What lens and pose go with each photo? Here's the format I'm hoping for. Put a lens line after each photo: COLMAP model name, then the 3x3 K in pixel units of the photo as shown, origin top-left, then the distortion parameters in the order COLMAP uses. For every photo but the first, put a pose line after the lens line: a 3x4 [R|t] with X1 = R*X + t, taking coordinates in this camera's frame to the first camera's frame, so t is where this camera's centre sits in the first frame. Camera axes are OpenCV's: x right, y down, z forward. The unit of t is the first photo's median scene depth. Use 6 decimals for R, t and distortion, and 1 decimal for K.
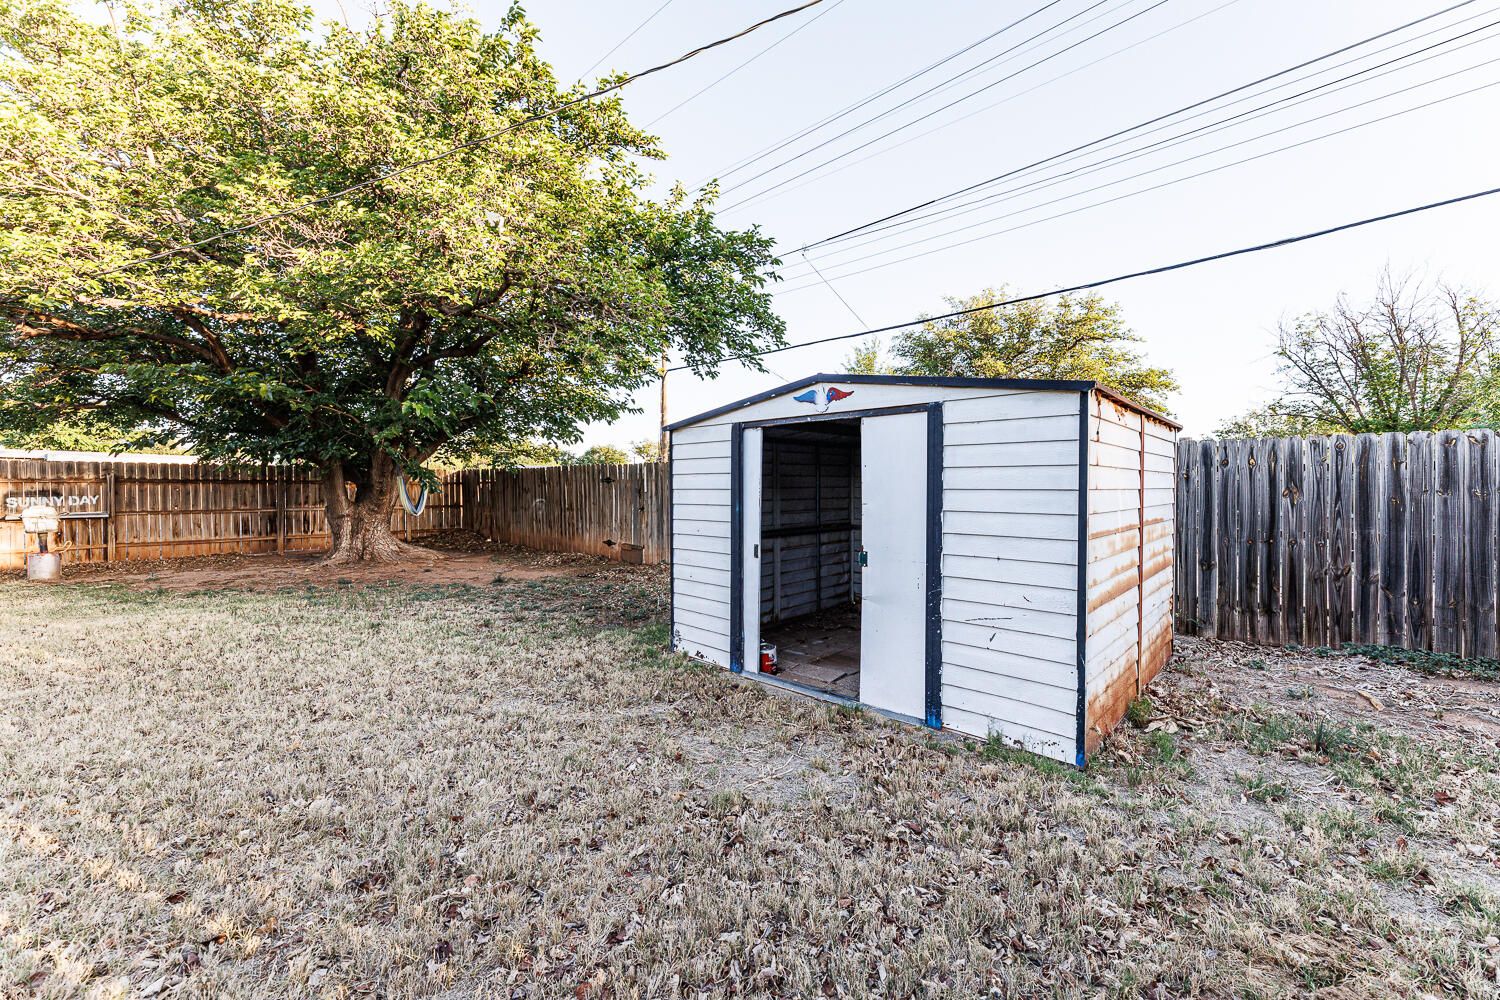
lens RADIAL K [[580.7, 0, 802.6], [0, 580.7, 500.4], [0, 0, 1]] dist [0.000194, 0.000331]
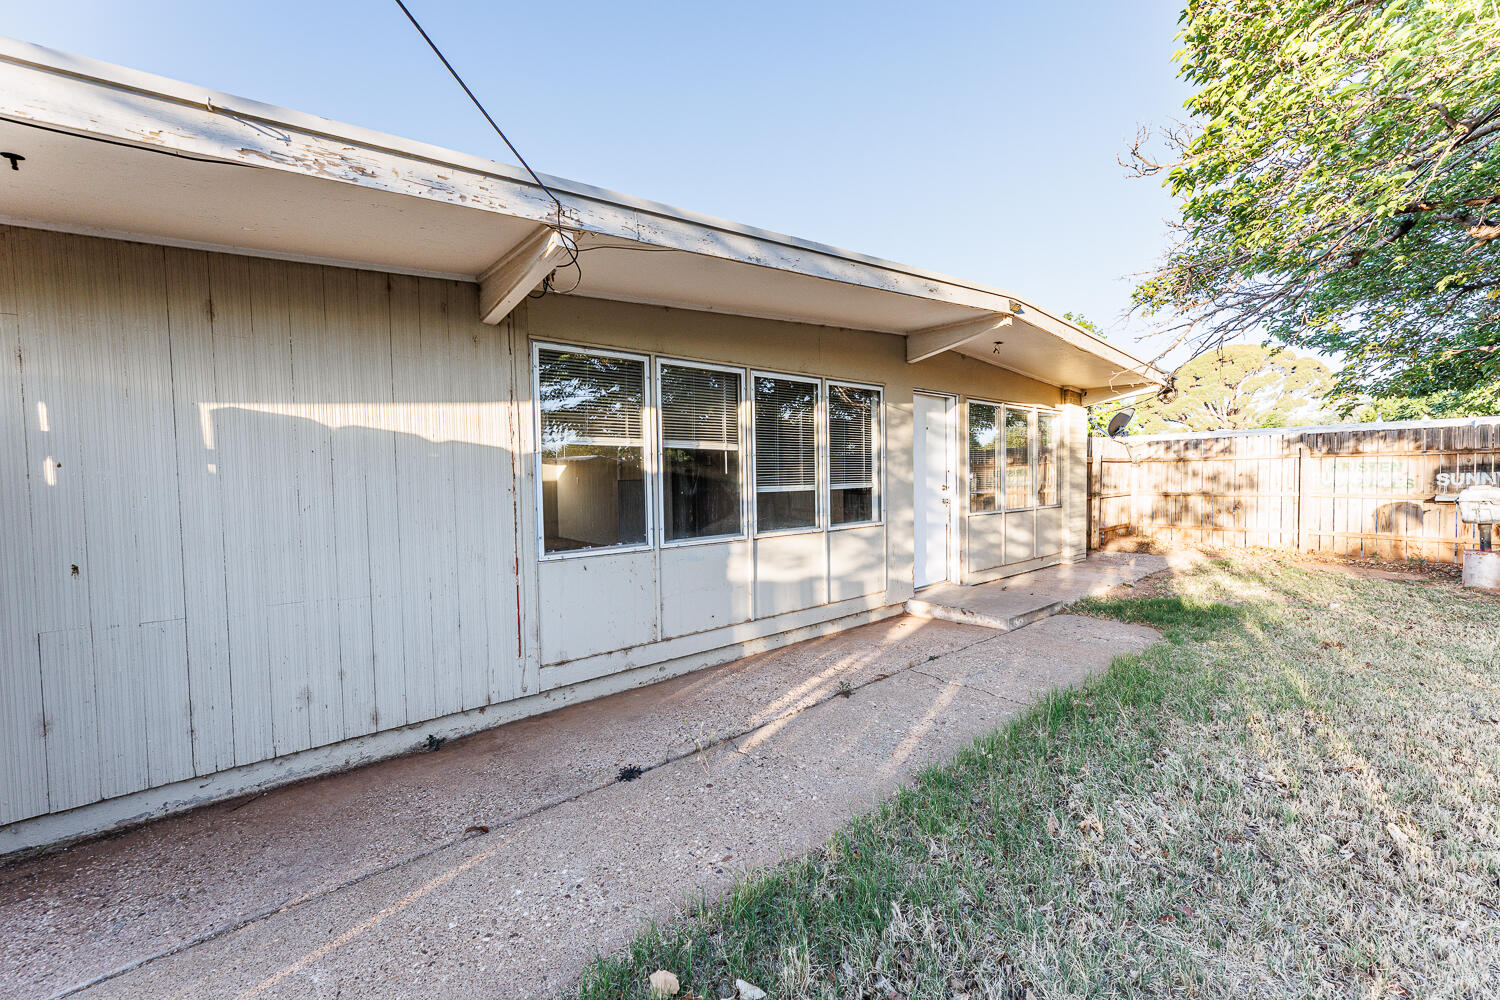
lens RADIAL K [[618.7, 0, 745.9], [0, 618.7, 500.9], [0, 0, 1]] dist [-0.002549, 0.004983]
pose [[-0.193398, 0.042926, -0.980181, -0.908768], [0.004154, 0.999069, 0.042934, -0.021421], [0.981112, 0.004232, -0.193396, 0.606910]]
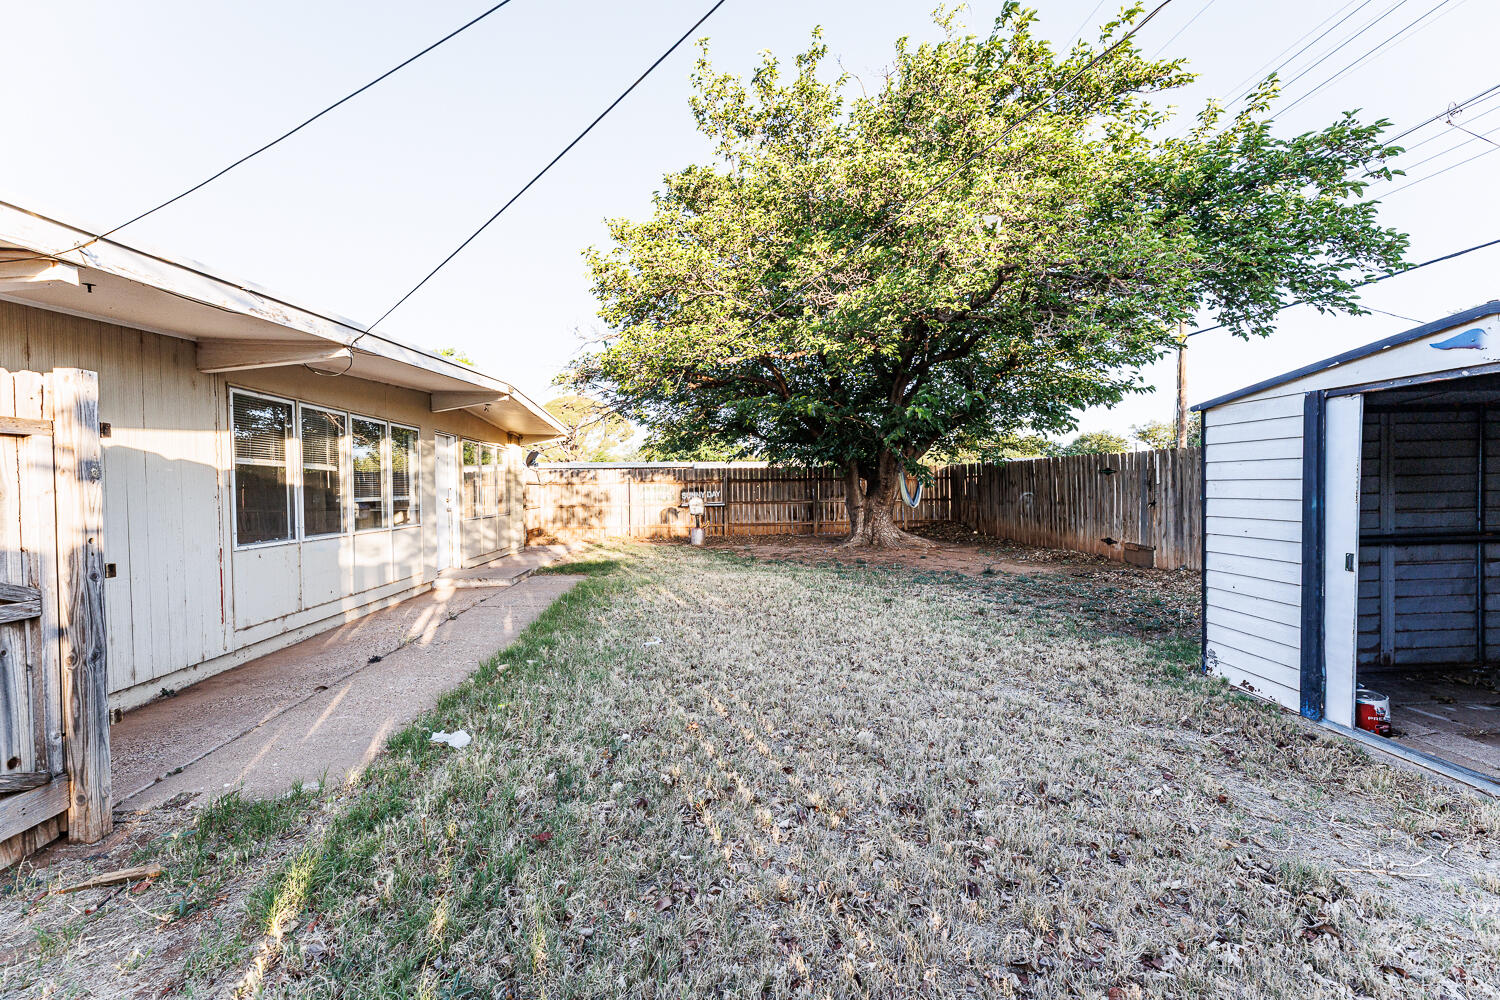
lens RADIAL K [[618.7, 0, 745.9], [0, 618.7, 500.9], [0, 0, 1]] dist [-0.002549, 0.004983]
pose [[0.680202, 0.006716, -0.732994, -0.017984], [0.002272, 0.999934, 0.011270, -0.000998], [0.733021, -0.009332, 0.680142, -0.069827]]
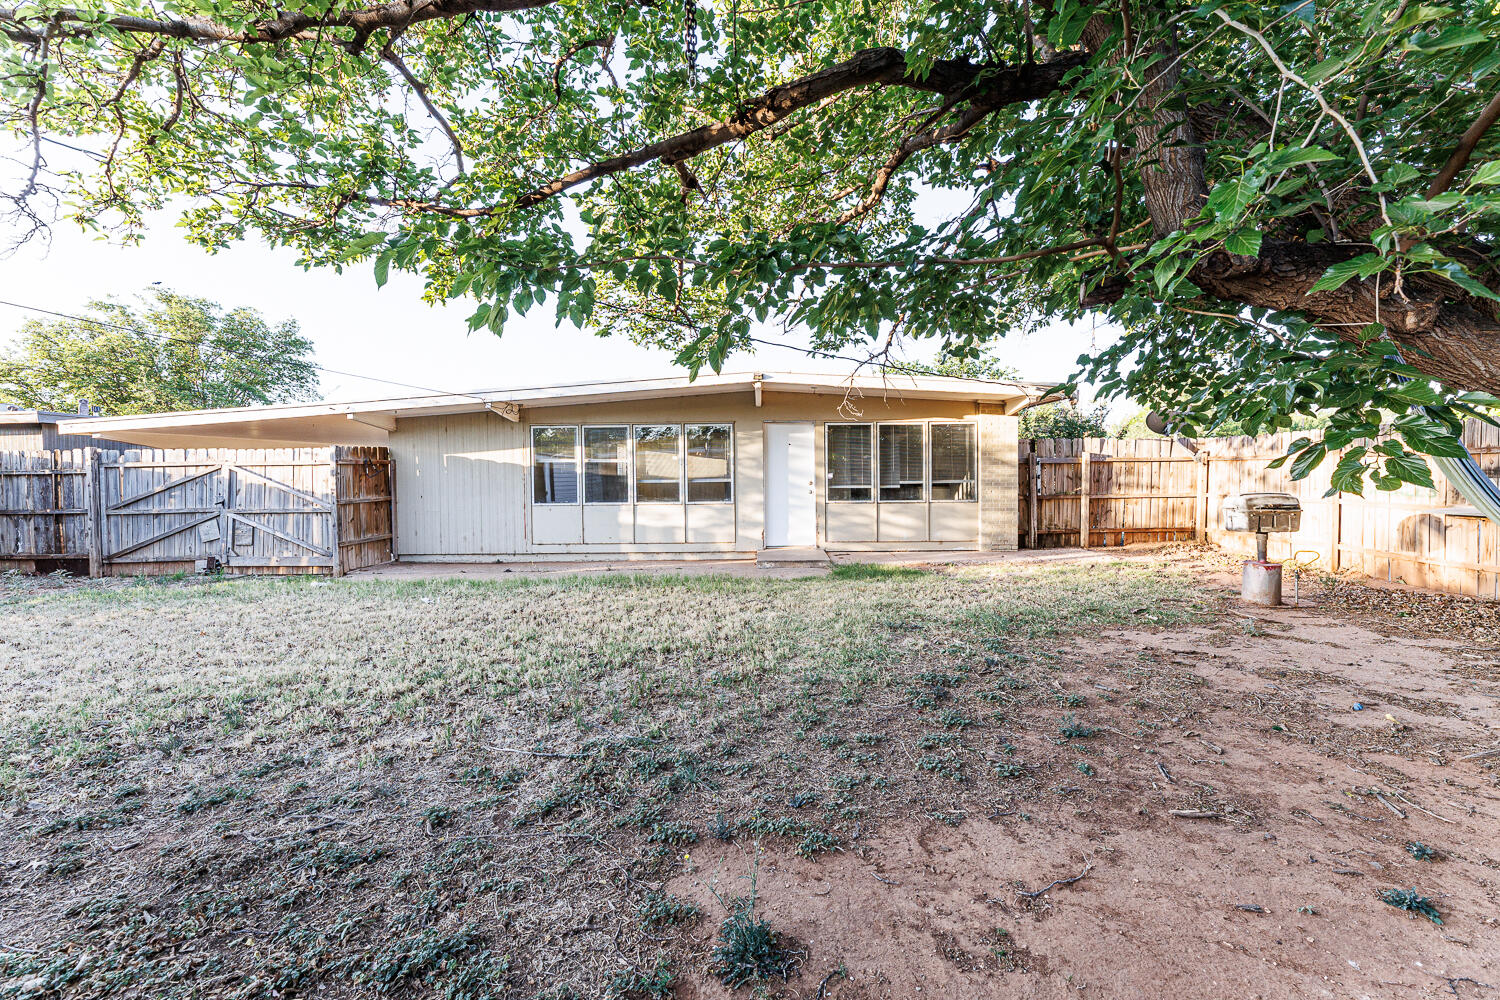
lens RADIAL K [[618.7, 0, 745.9], [0, 618.7, 500.9], [0, 0, 1]] dist [-0.002549, 0.004983]
pose [[-0.811498, 0.033314, -0.583405, -0.998567], [0.002438, 0.998558, 0.053629, -0.049630], [0.584350, 0.042098, -0.810409, 3.096573]]
